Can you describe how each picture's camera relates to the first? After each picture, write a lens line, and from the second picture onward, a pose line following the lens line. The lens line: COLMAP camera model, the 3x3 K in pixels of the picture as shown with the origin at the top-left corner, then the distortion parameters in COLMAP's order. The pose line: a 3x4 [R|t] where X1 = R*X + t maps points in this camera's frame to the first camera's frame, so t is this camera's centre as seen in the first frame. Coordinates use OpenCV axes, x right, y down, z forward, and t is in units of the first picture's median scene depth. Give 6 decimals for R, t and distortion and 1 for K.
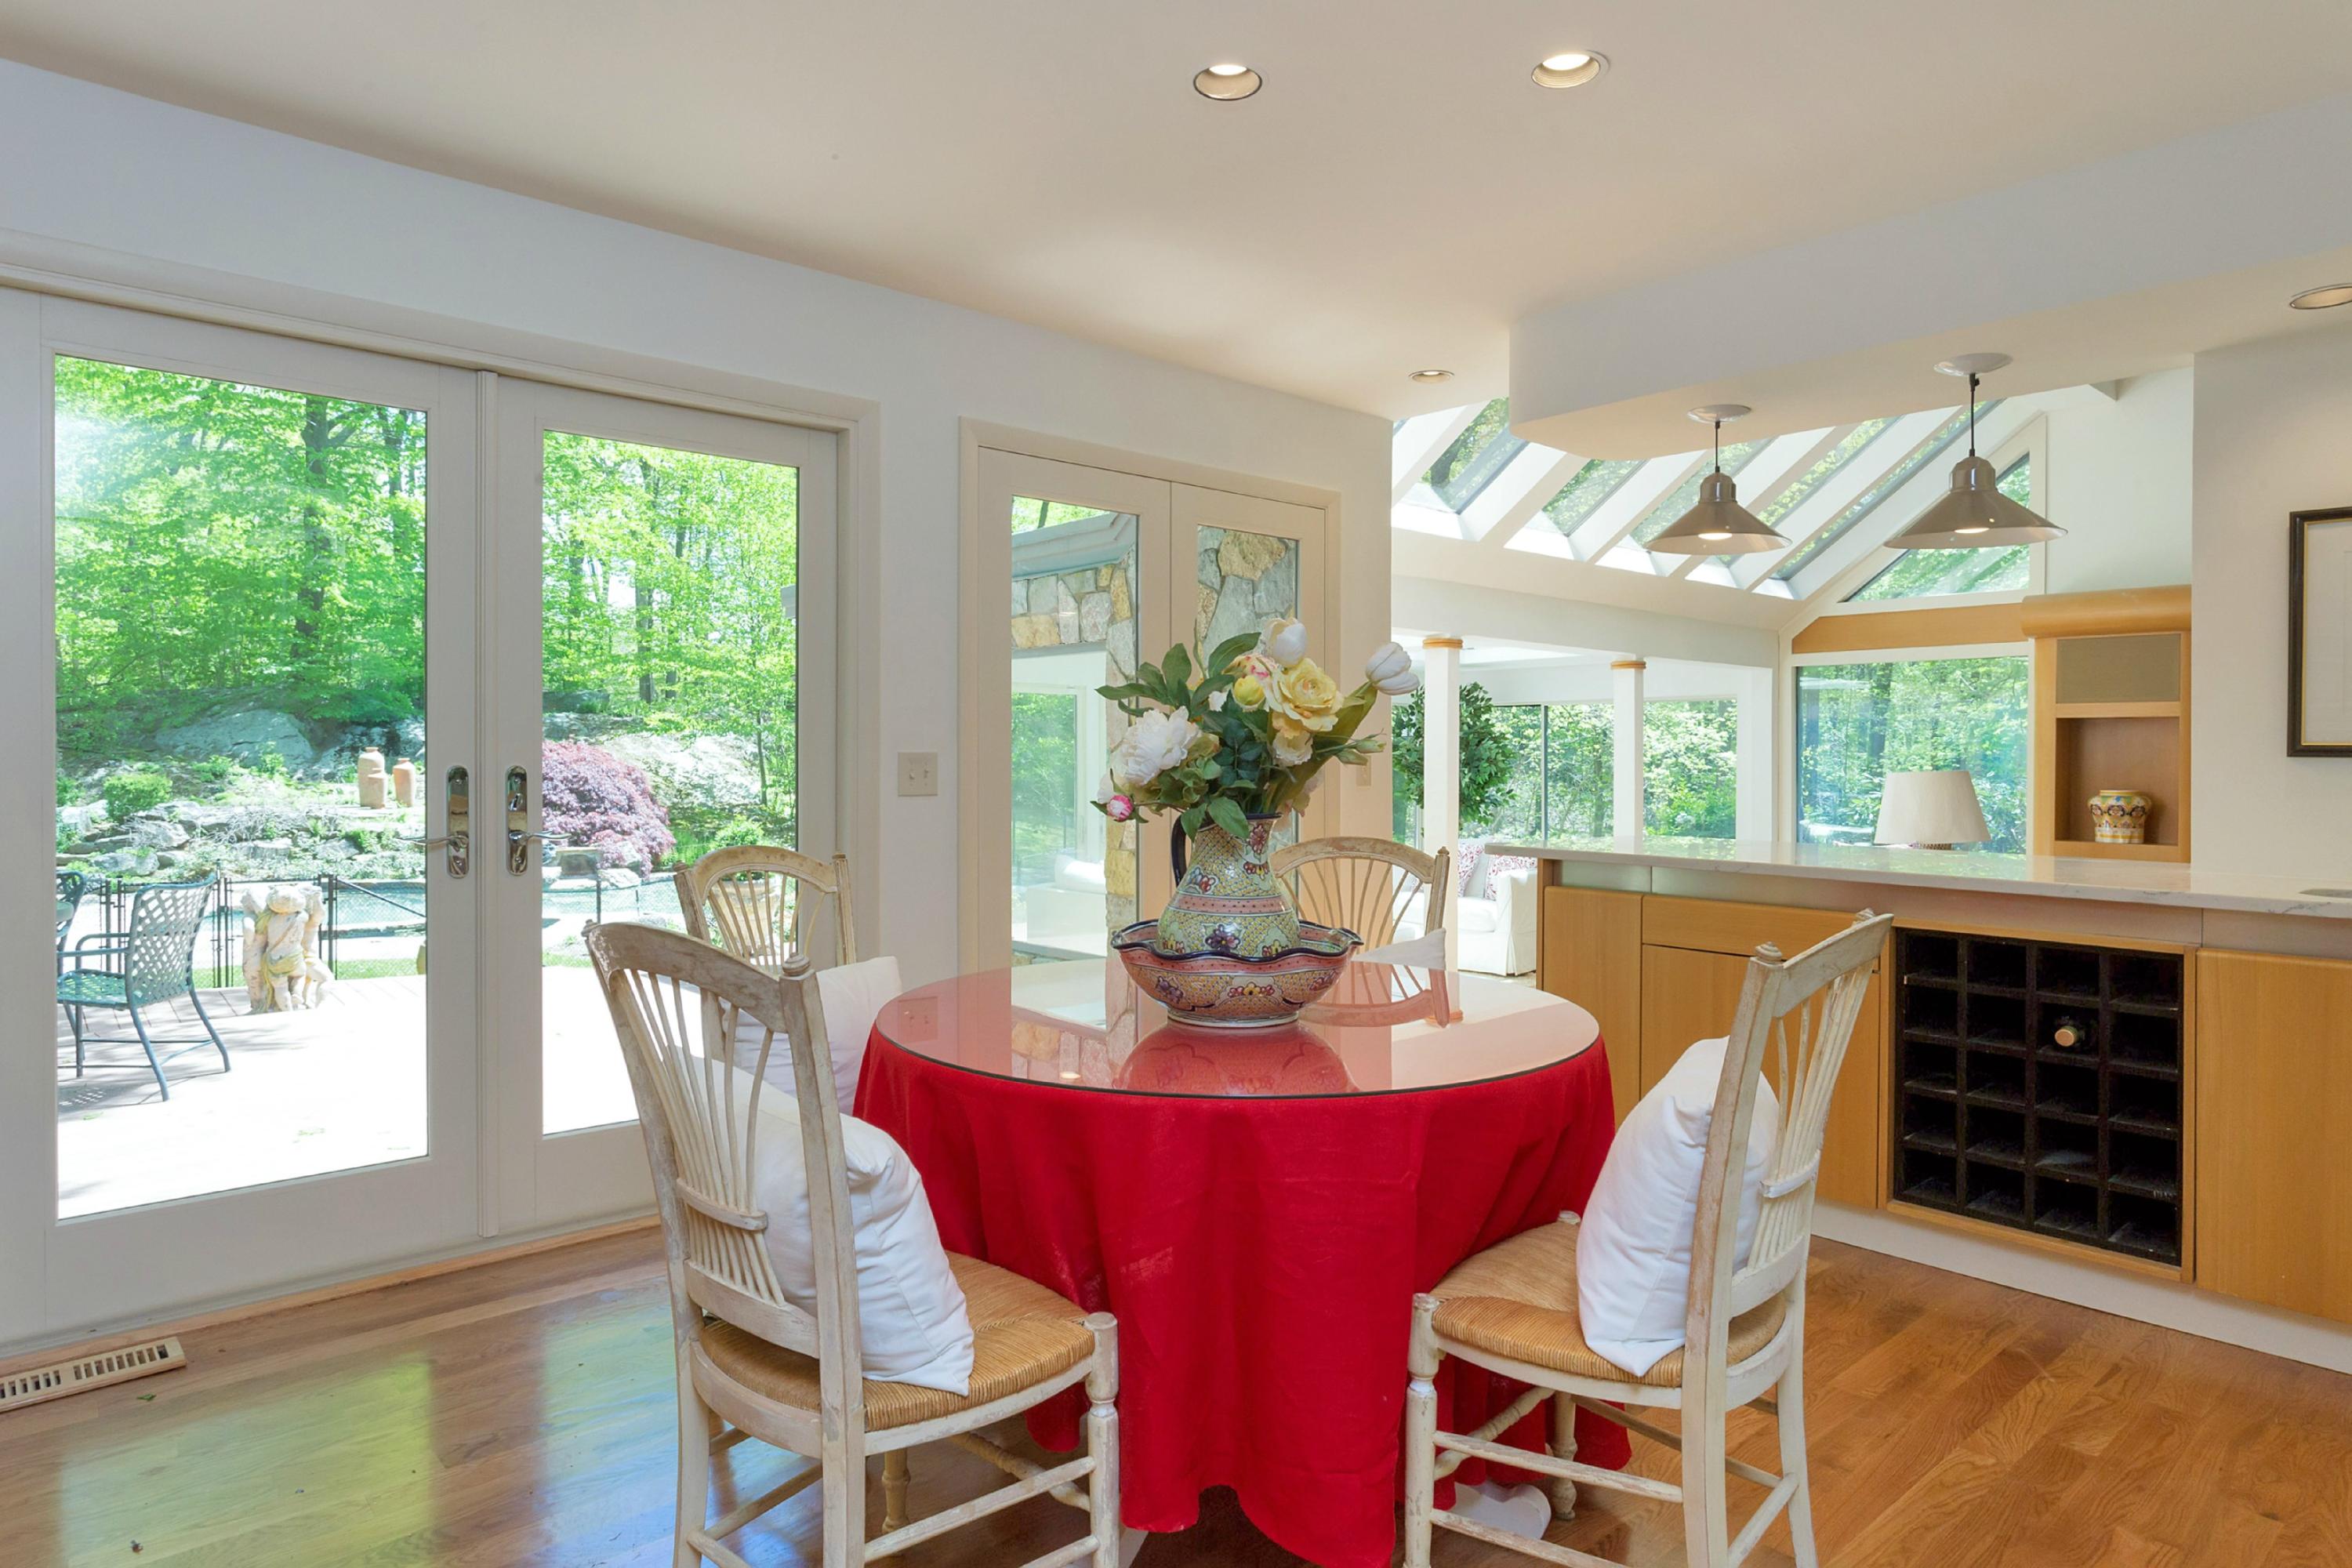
lens RADIAL K [[1344.5, 0, 1176.0], [0, 1344.5, 784.0], [0, 0, 1]] dist [-0.001263, -0.000590]
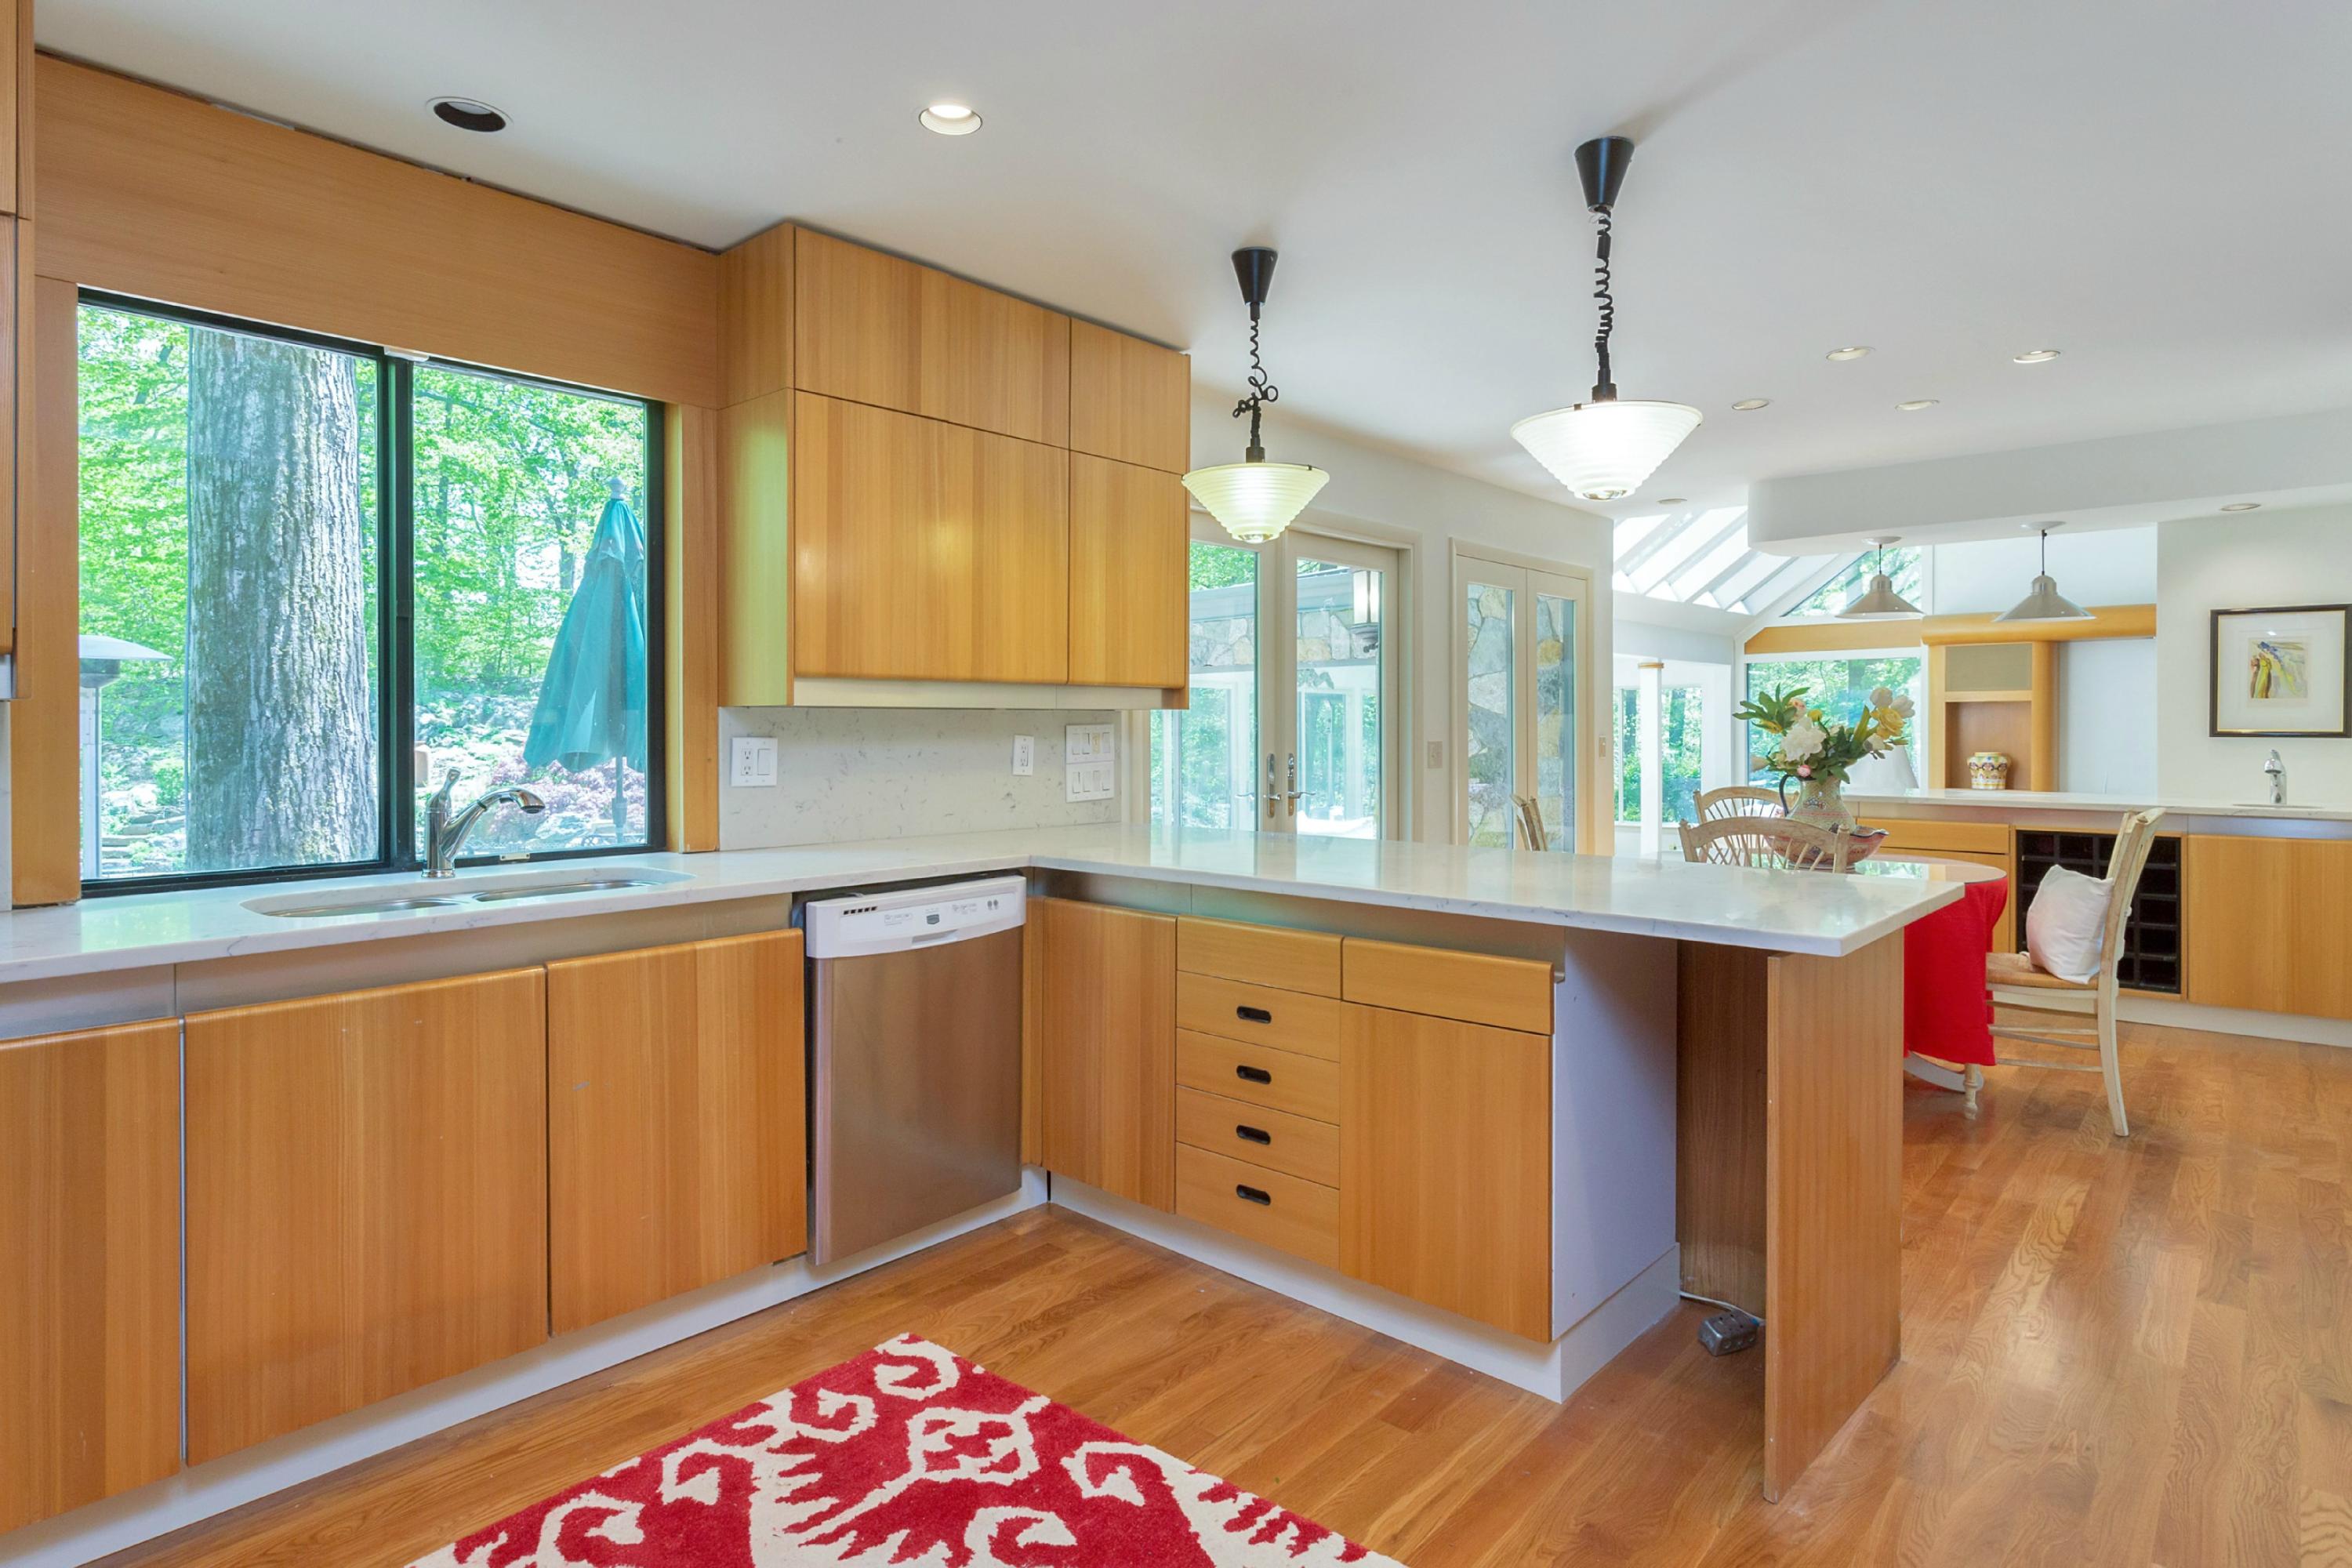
lens RADIAL K [[1237.7, 0, 1178.1], [0, 1237.7, 743.8], [0, 0, 1]] dist [0.001554, 0.000278]
pose [[0.993870, -0.012091, 0.109889, -0.262359], [0.013053, 0.999883, -0.008038, -0.004392], [-0.109779, 0.009423, 0.993911, -0.188279]]
